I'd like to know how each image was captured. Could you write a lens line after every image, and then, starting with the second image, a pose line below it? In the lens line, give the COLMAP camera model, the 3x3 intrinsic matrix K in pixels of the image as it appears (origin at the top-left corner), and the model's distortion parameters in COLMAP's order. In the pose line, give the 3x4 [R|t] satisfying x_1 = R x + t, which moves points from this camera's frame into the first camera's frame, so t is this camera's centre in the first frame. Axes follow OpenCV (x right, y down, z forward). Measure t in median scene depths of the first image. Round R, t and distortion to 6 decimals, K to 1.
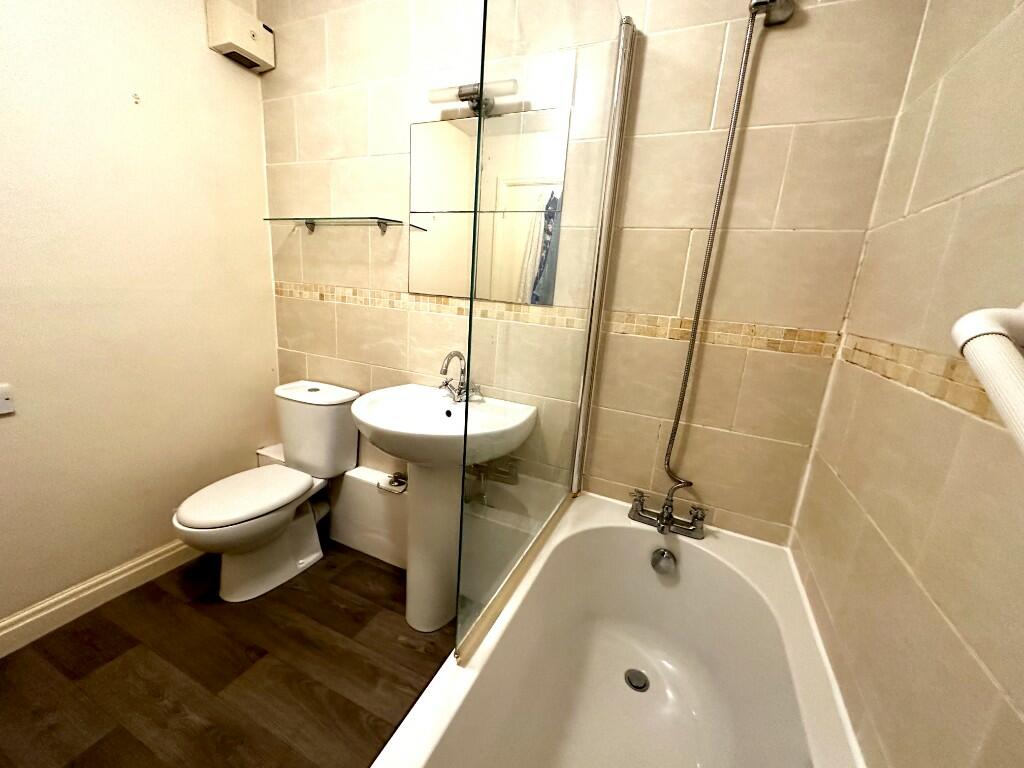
lens RADIAL K [[409.5, 0, 512.0], [0, 409.5, 384.0], [0, 0, 1]] dist [0.000077, 0.000003]
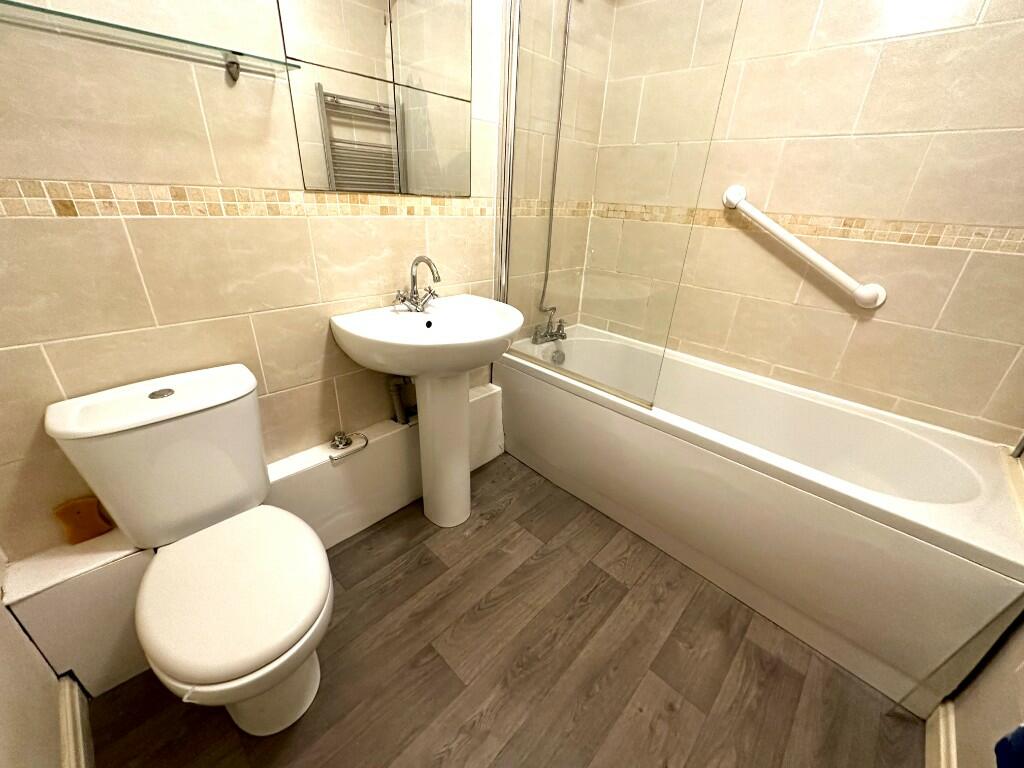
lens RADIAL K [[408.3, 0, 512.0], [0, 408.3, 384.0], [0, 0, 1]] dist [-0.000886, -0.000176]
pose [[0.336387, -0.446341, 0.829231, -0.915030], [0.197670, 0.894395, 0.401229, -0.143742], [-0.920744, 0.028946, 0.389091, 0.432967]]
